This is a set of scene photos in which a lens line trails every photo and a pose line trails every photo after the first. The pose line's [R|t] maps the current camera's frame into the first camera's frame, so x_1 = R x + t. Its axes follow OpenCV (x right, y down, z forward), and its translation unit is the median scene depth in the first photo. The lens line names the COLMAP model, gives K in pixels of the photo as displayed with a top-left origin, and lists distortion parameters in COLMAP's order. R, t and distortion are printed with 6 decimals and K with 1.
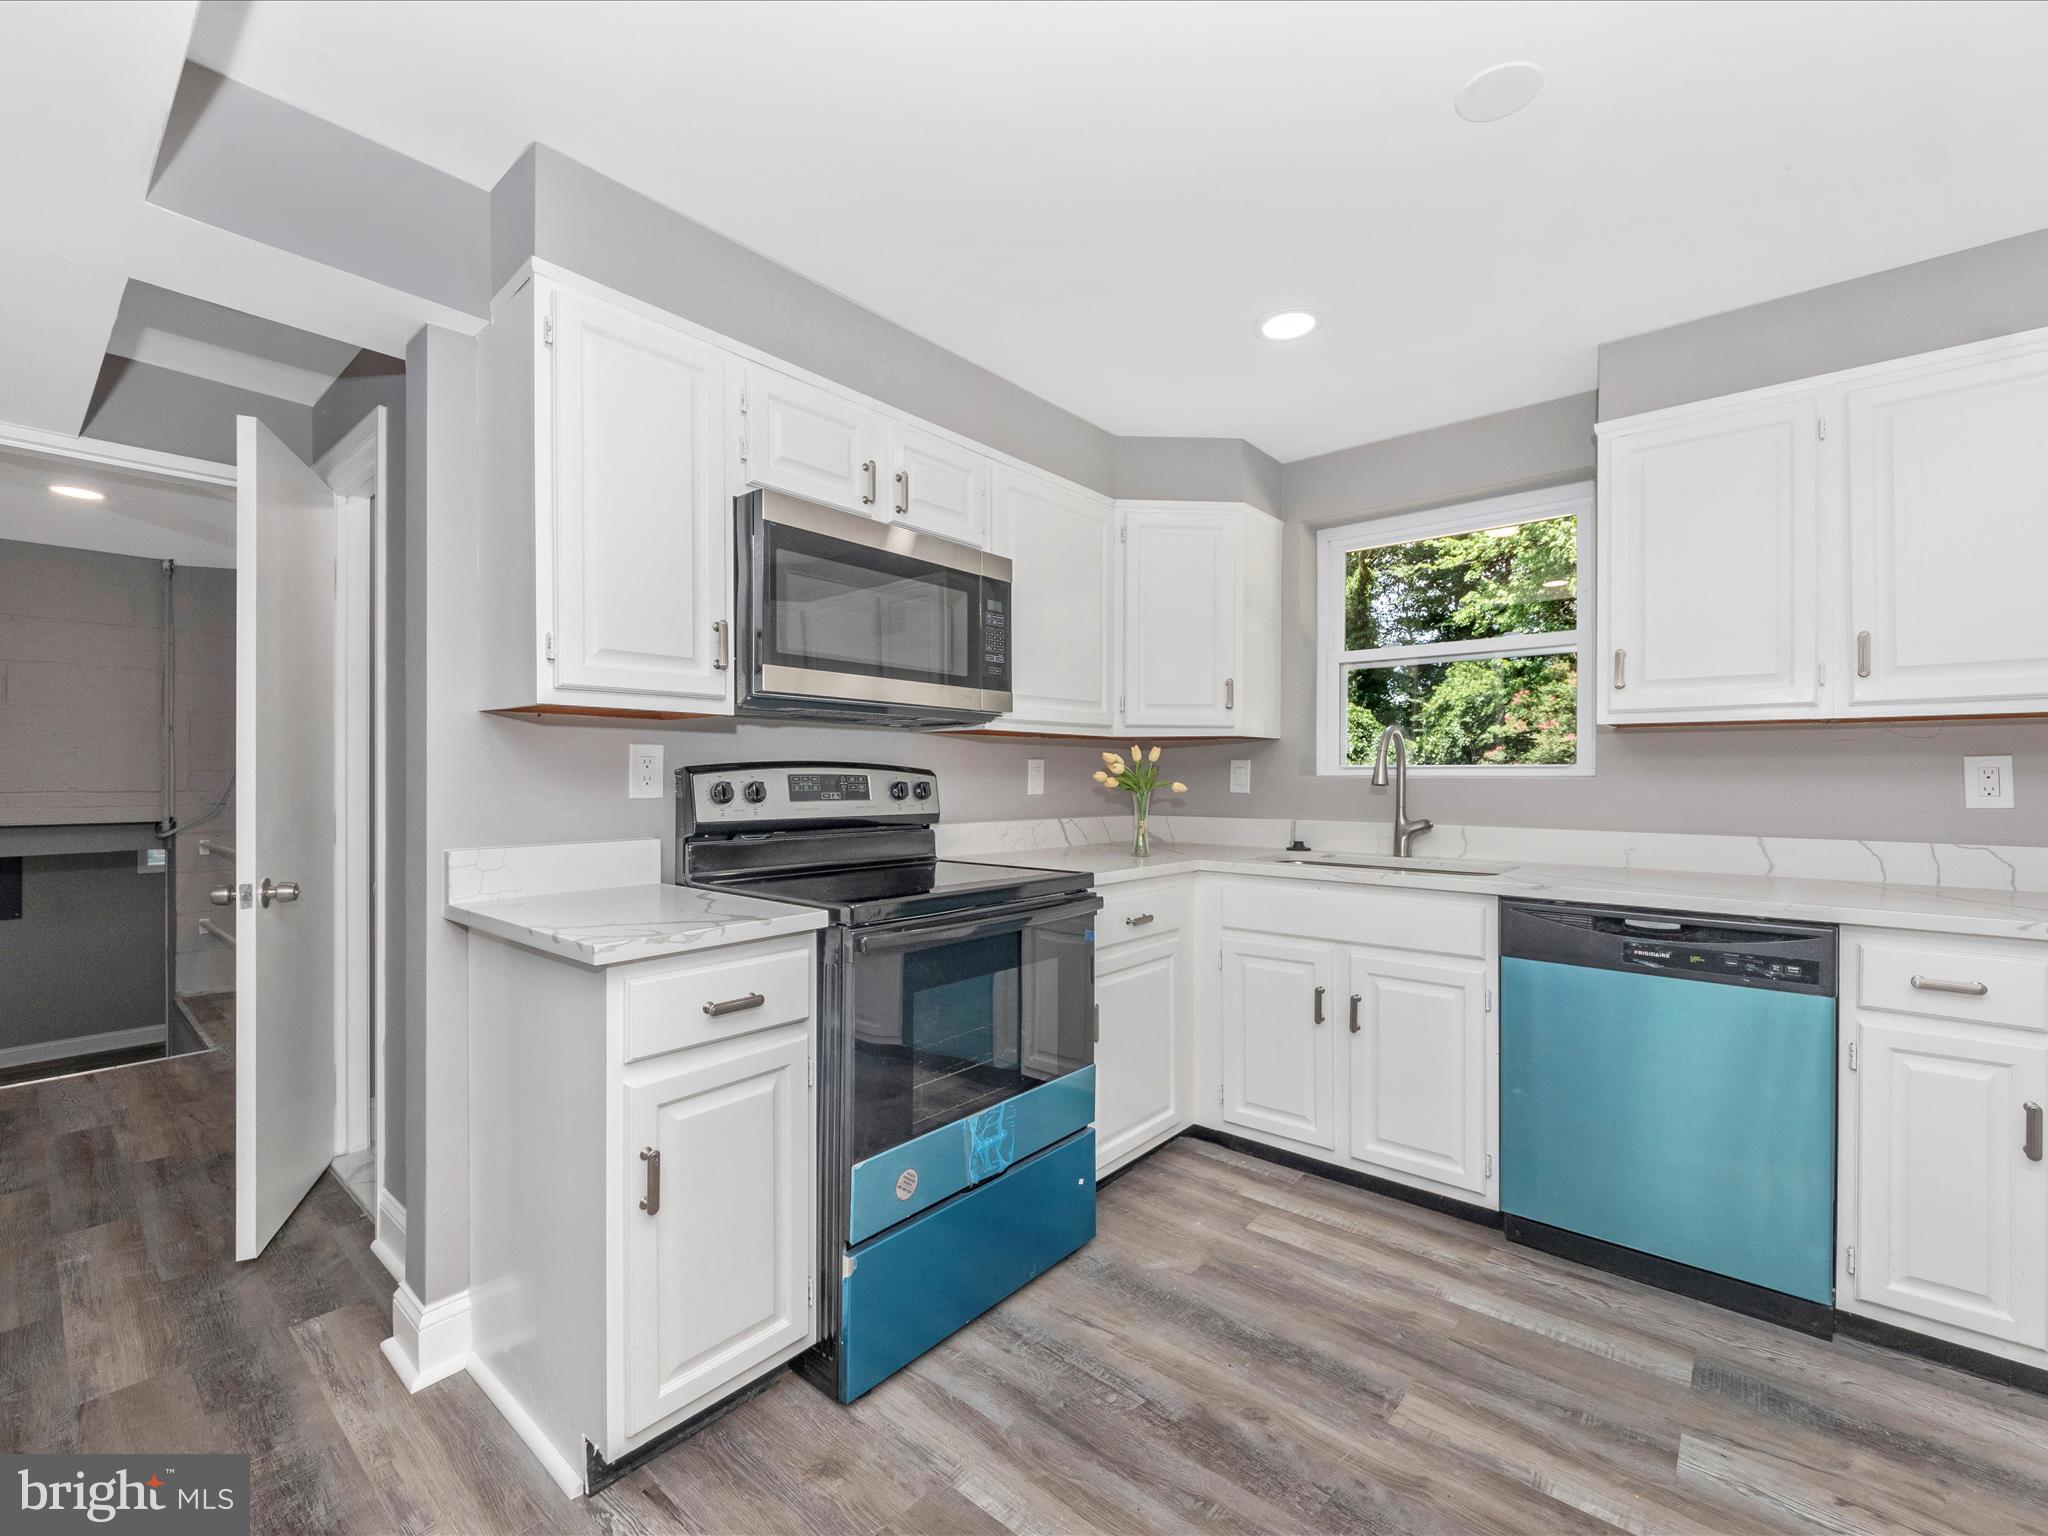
lens RADIAL K [[877.3, 0, 1030.6], [0, 877.3, 767.0], [0, 0, 1]] dist [0.012402, -0.011325]
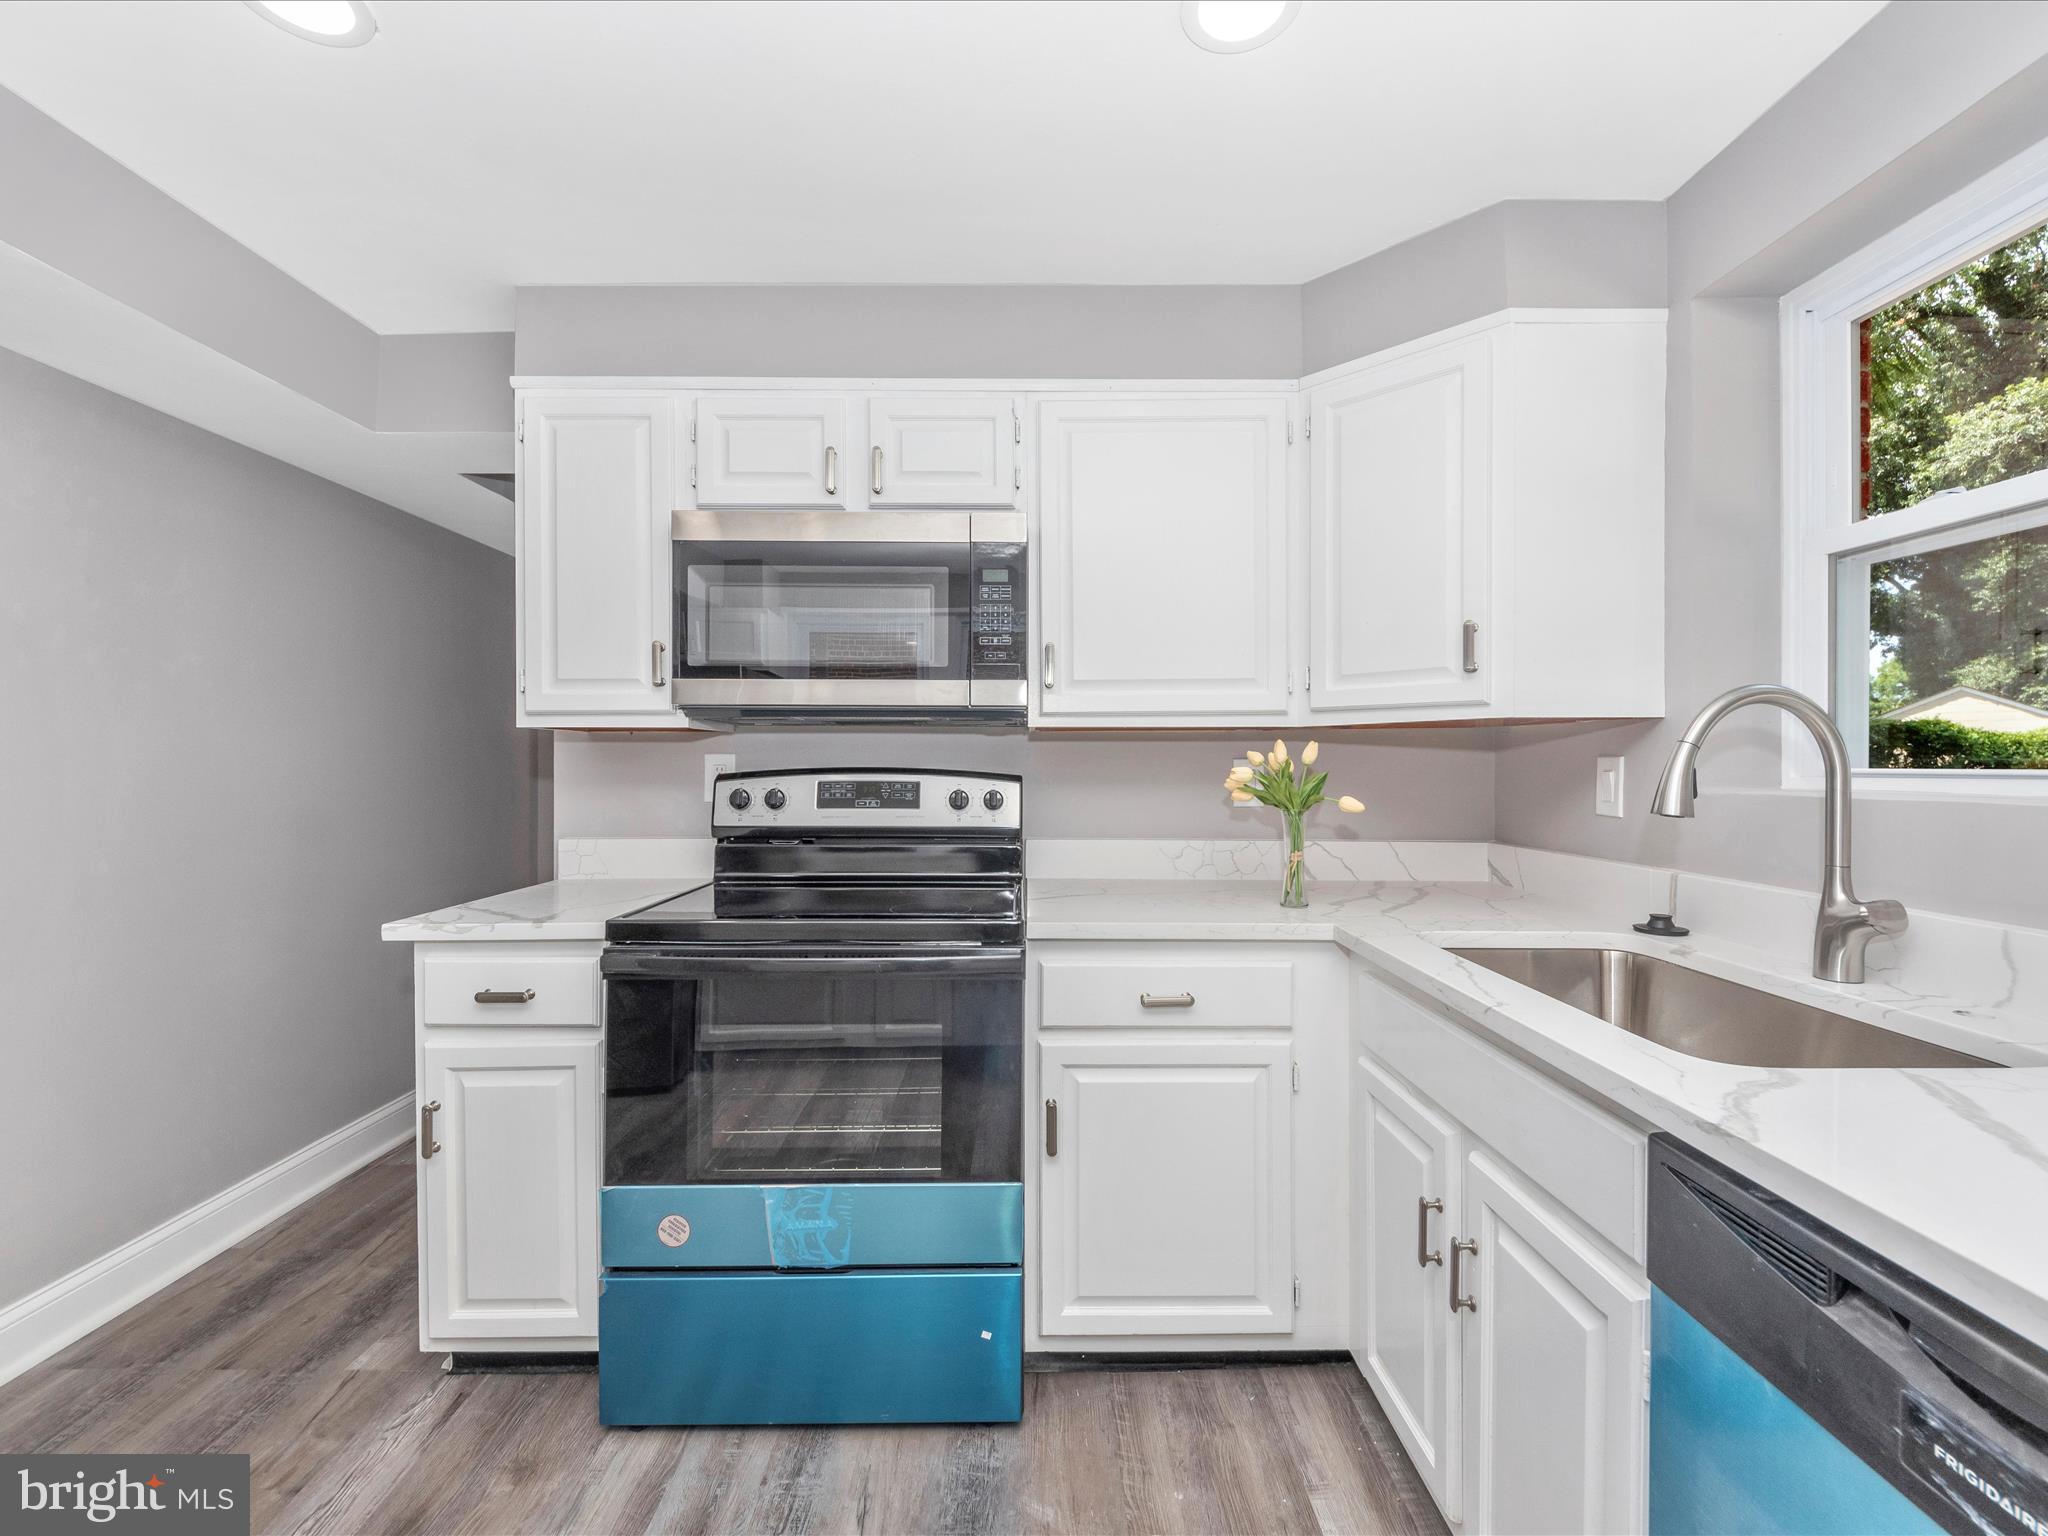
lens RADIAL K [[872.2, 0, 1029.0], [0, 872.2, 751.6], [0, 0, 1]] dist [0.002745, -0.008301]
pose [[0.659996, -0.011691, -0.751178, 0.624134], [0.007721, 0.999932, -0.008779, -0.014479], [0.751230, -0.000006, 0.660041, 0.526267]]
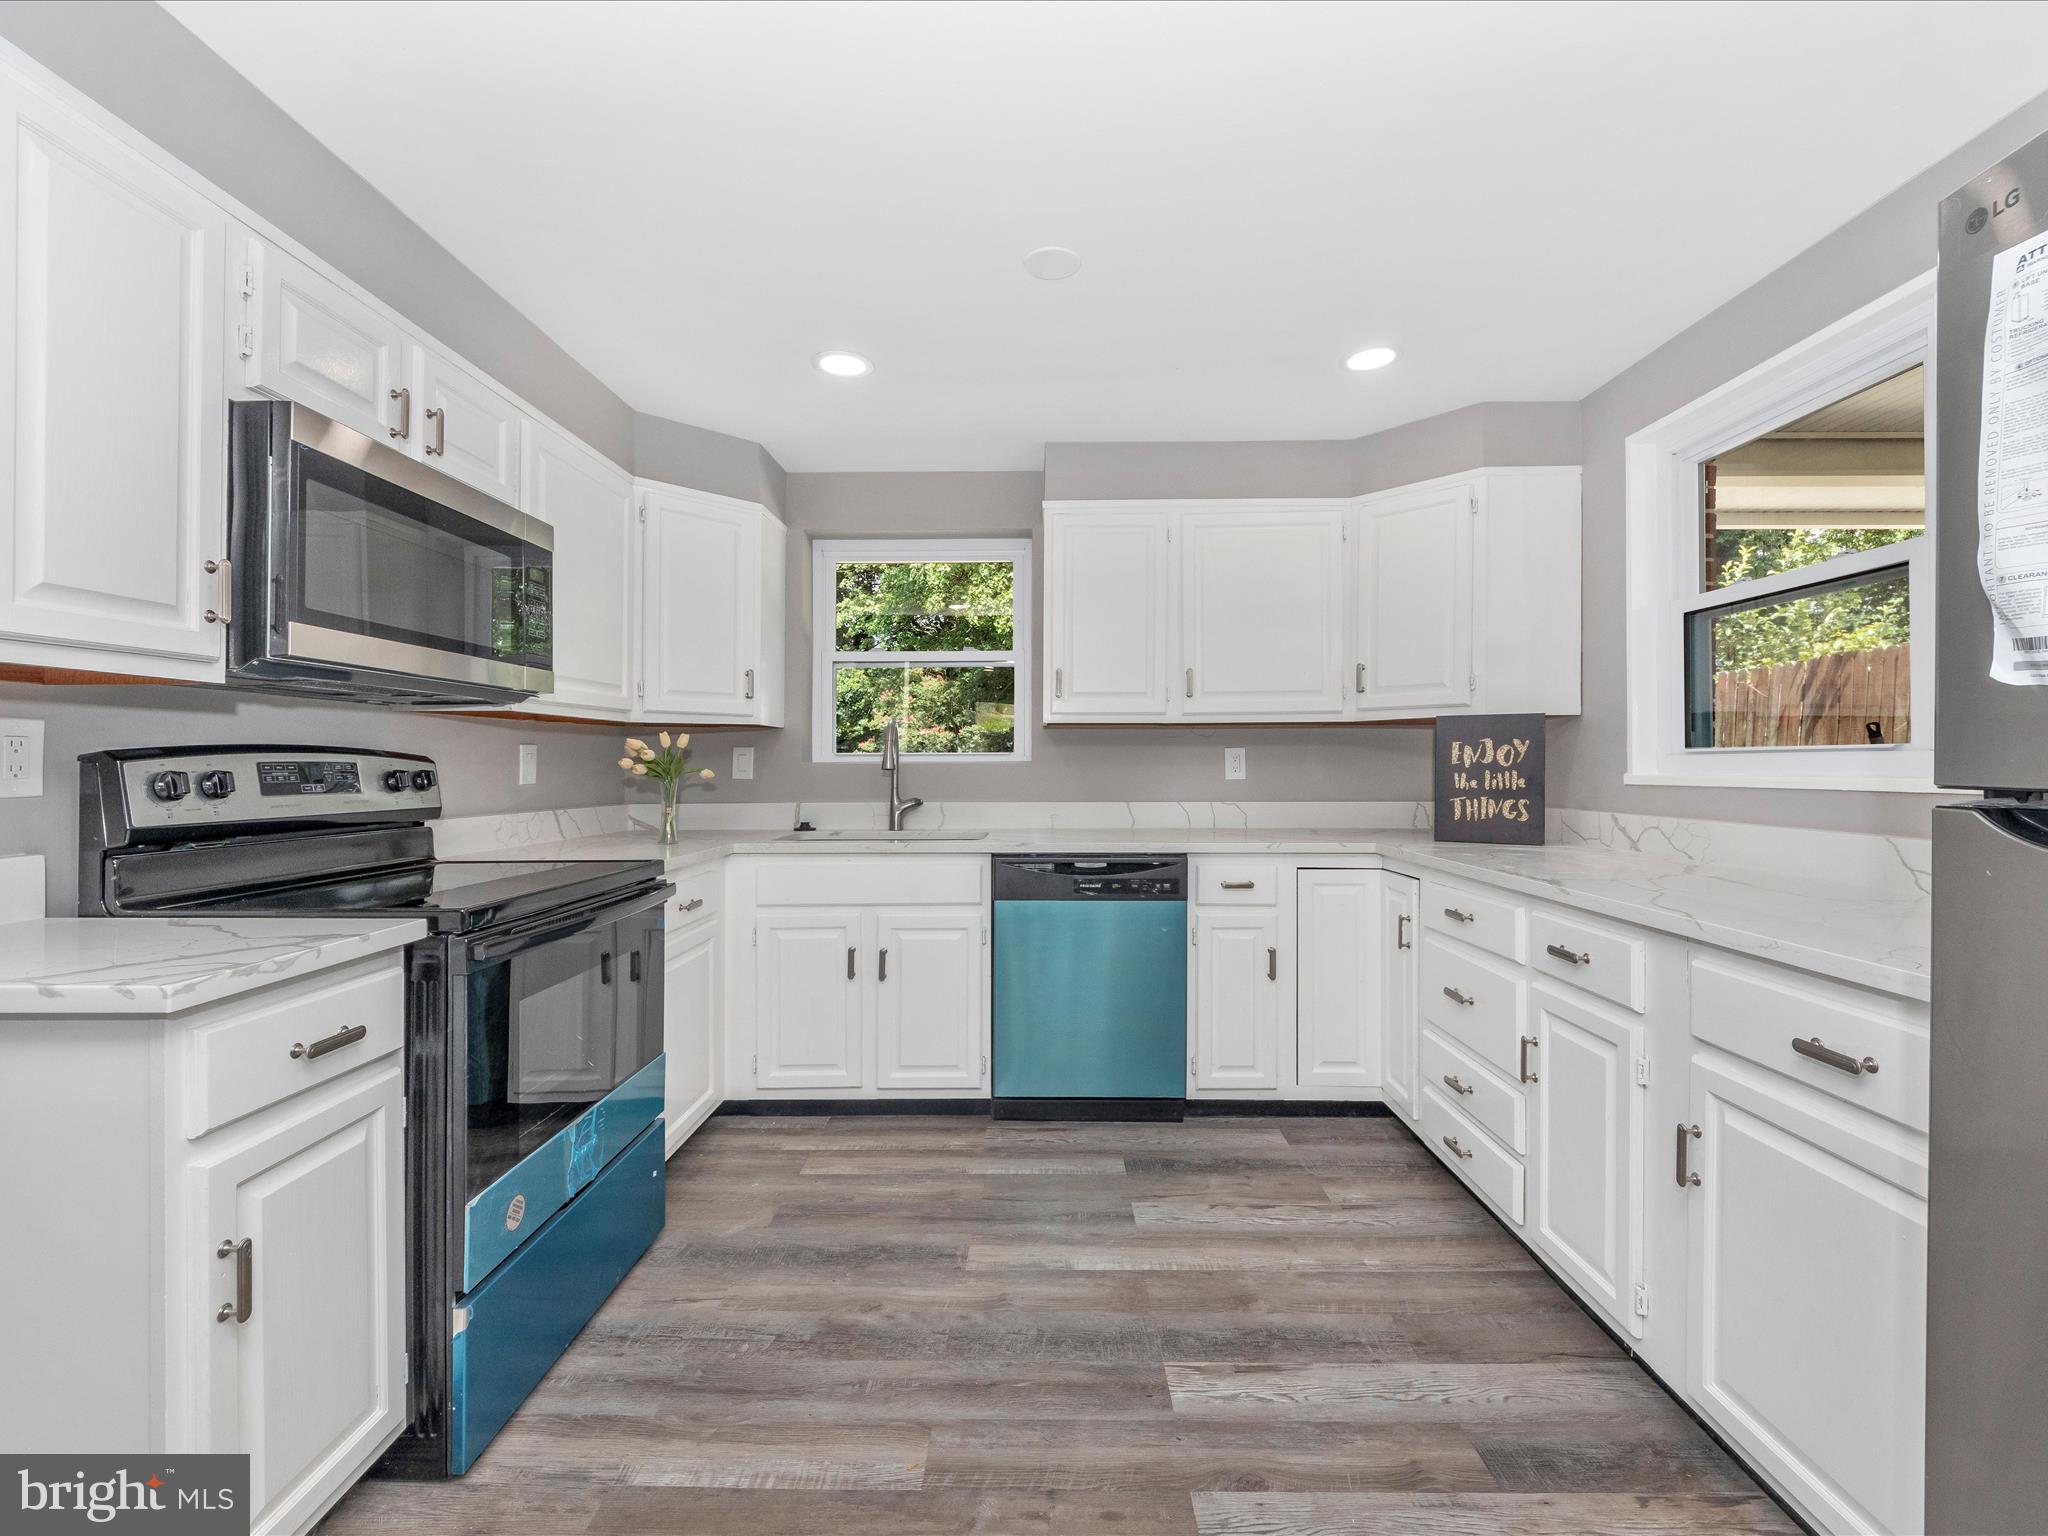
lens RADIAL K [[872.2, 0, 1029.0], [0, 872.2, 751.6], [0, 0, 1]] dist [0.002745, -0.008301]
pose [[0.772061, 0.004345, 0.635534, -0.237144], [-0.001268, 0.999985, -0.005296, 0.003106], [-0.635547, 0.003283, 0.772055, -0.023083]]
